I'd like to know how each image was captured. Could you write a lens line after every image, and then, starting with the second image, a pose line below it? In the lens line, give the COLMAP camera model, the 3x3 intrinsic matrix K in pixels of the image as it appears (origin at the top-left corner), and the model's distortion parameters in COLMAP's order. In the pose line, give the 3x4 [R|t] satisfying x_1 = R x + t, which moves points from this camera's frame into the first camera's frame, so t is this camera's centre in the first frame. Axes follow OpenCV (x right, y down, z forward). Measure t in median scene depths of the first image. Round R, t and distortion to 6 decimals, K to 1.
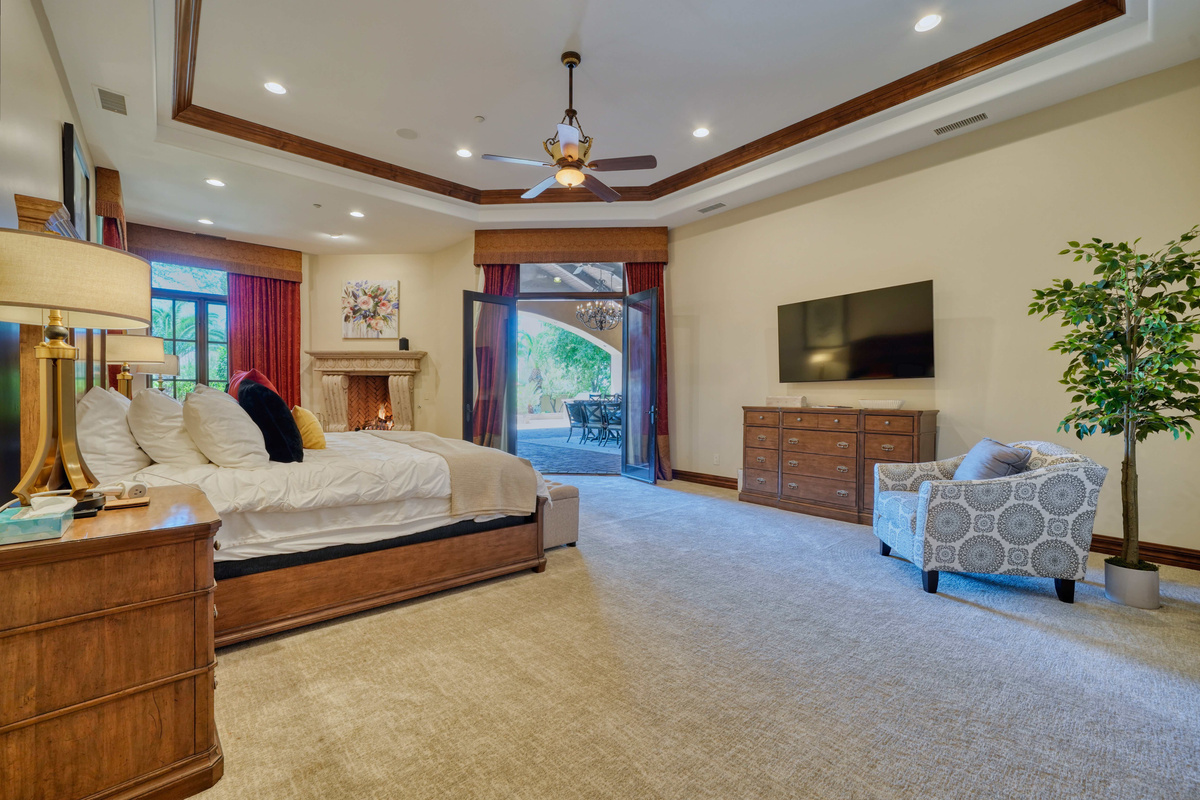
lens RADIAL K [[511.9, 0, 600.8], [0, 511.9, 403.0], [0, 0, 1]] dist [0.006793, 0.000275]
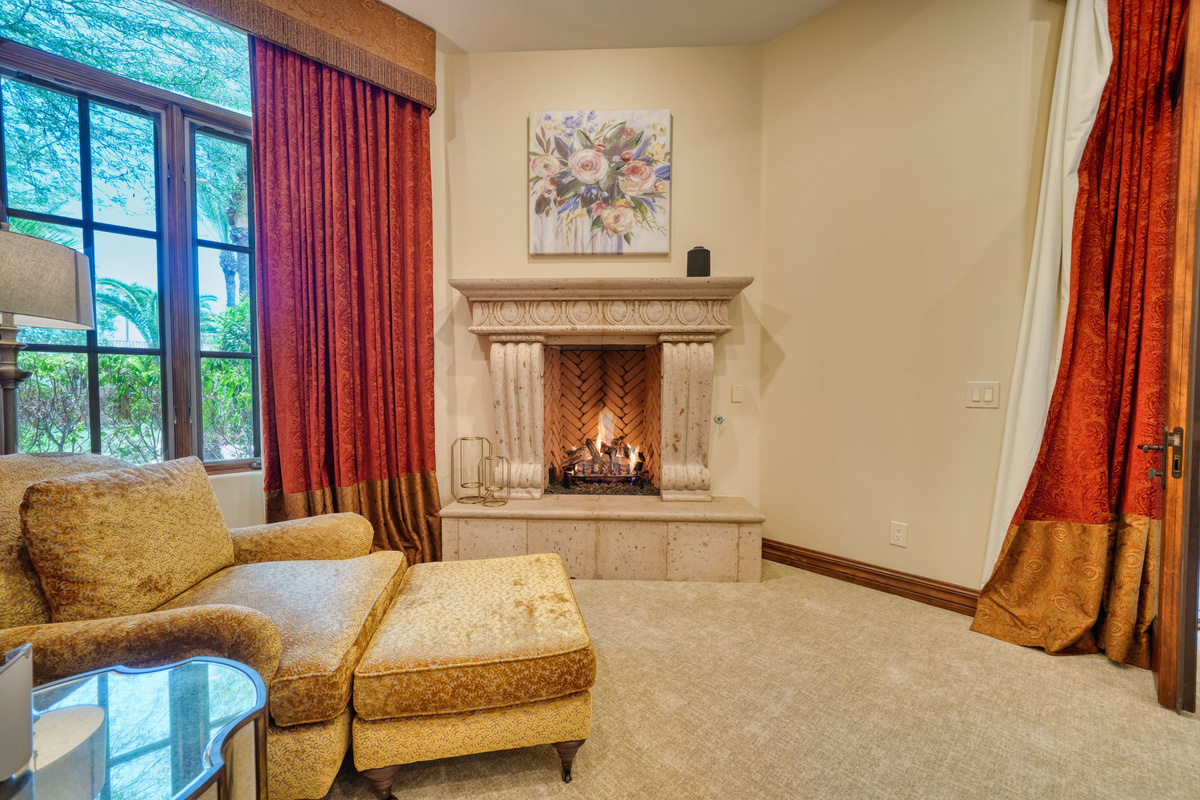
lens RADIAL K [[468.4, 0, 589.9], [0, 468.4, 402.8], [0, 0, 1]] dist [-0.000568, 0.000671]
pose [[0.999504, -0.004873, 0.031100, -0.476909], [0.004494, 0.999915, 0.012244, -0.011722], [-0.031157, -0.012098, 0.999441, 0.632924]]
